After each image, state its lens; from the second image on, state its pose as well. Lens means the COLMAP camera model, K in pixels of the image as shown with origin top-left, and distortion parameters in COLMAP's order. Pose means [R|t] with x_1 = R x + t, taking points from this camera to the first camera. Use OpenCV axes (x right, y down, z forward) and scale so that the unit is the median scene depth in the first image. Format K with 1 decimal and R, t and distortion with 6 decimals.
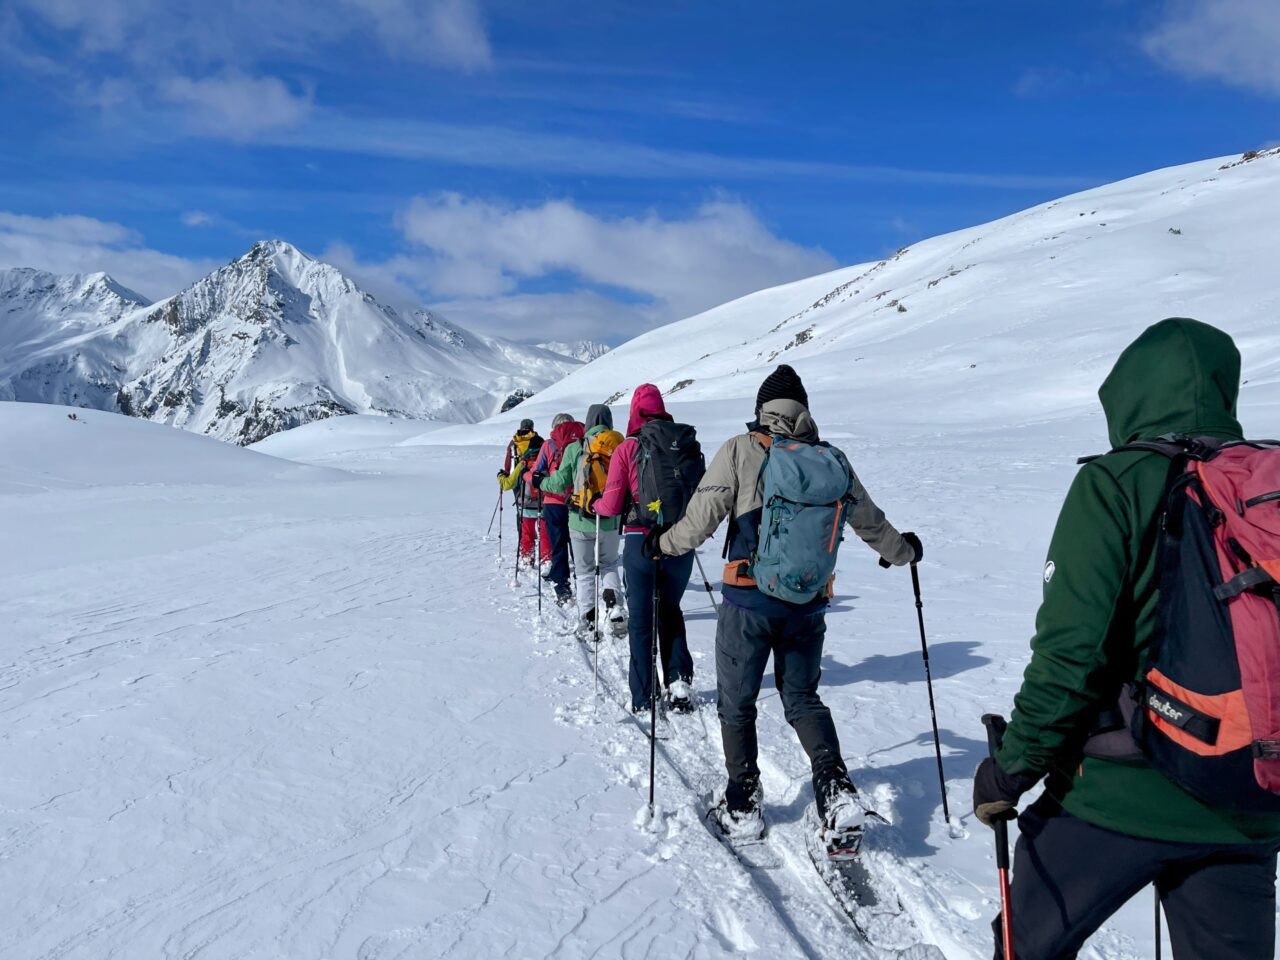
lens RADIAL K [[976.4, 0, 659.4], [0, 976.4, 484.5], [0, 0, 1]] dist [0.041438, -0.022384]
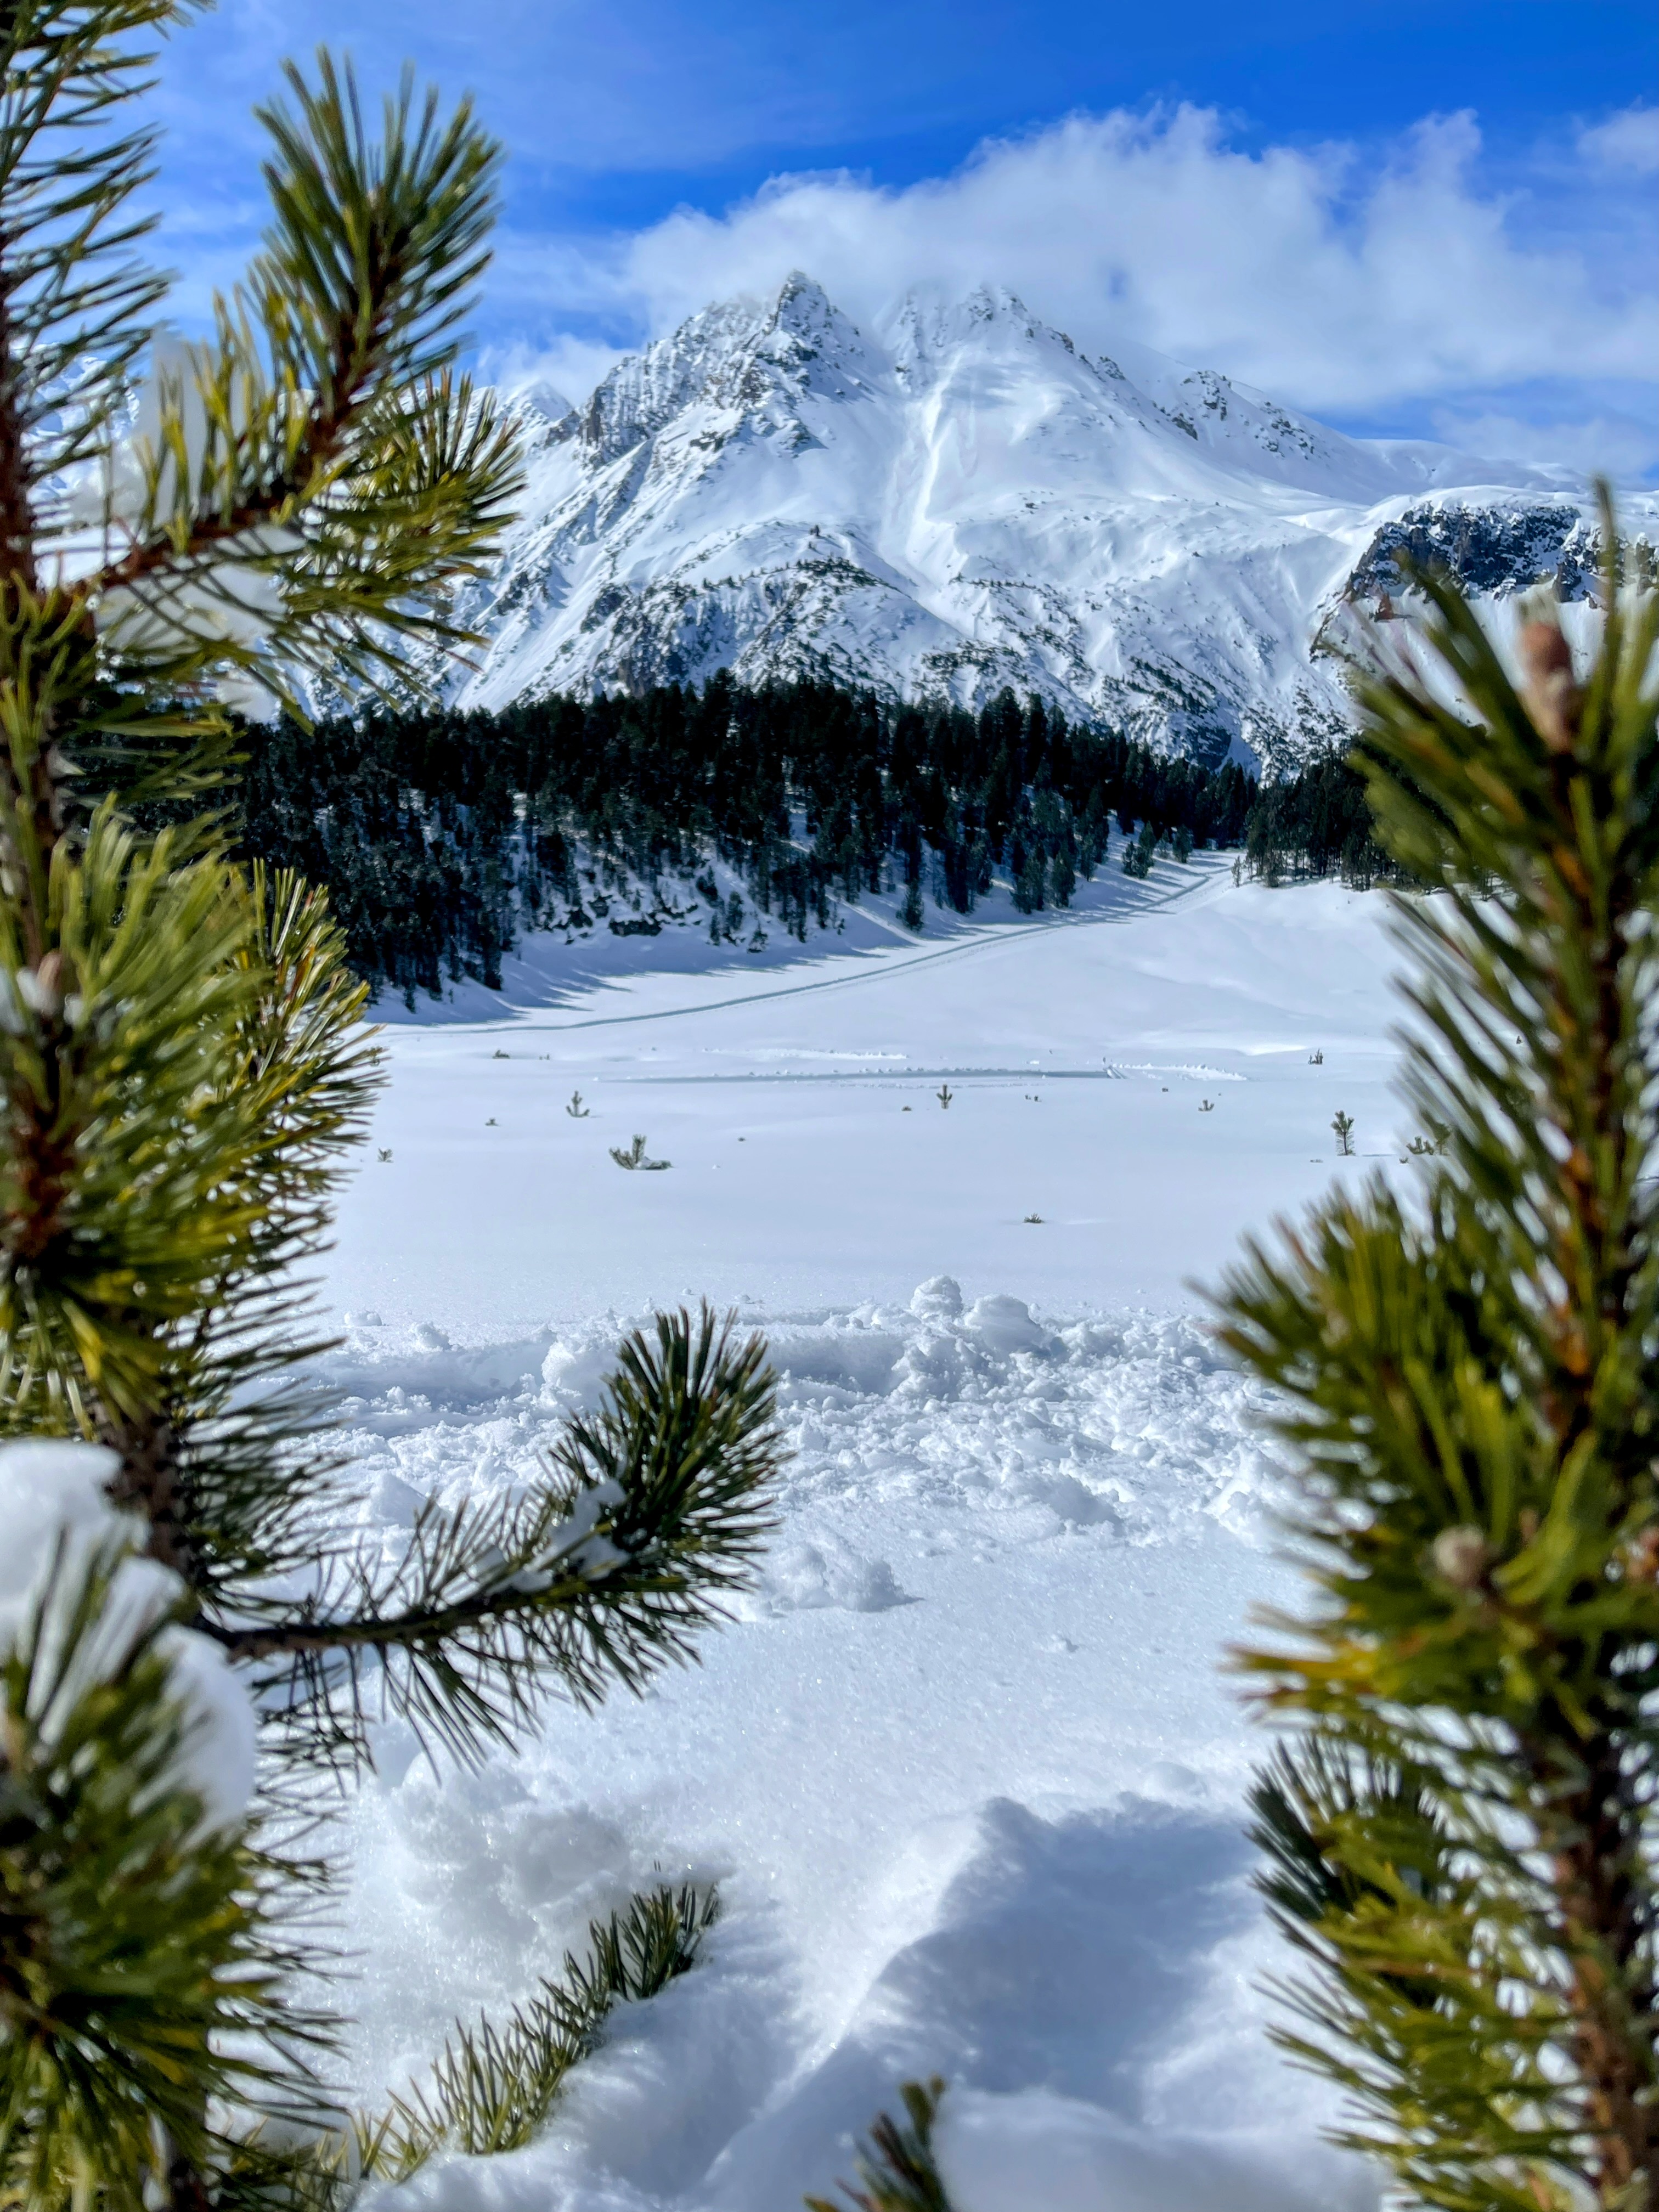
lens RADIAL K [[1726.6, 0, 824.0], [0, 1726.6, 1153.4], [0, 0, 1]] dist [-0.000550, 0.000898]
pose [[0.864036, 0.085645, -0.496091, -0.015221], [-0.012245, 0.988707, 0.149363, 0.027822], [0.503281, -0.122980, 0.855327, 0.398032]]
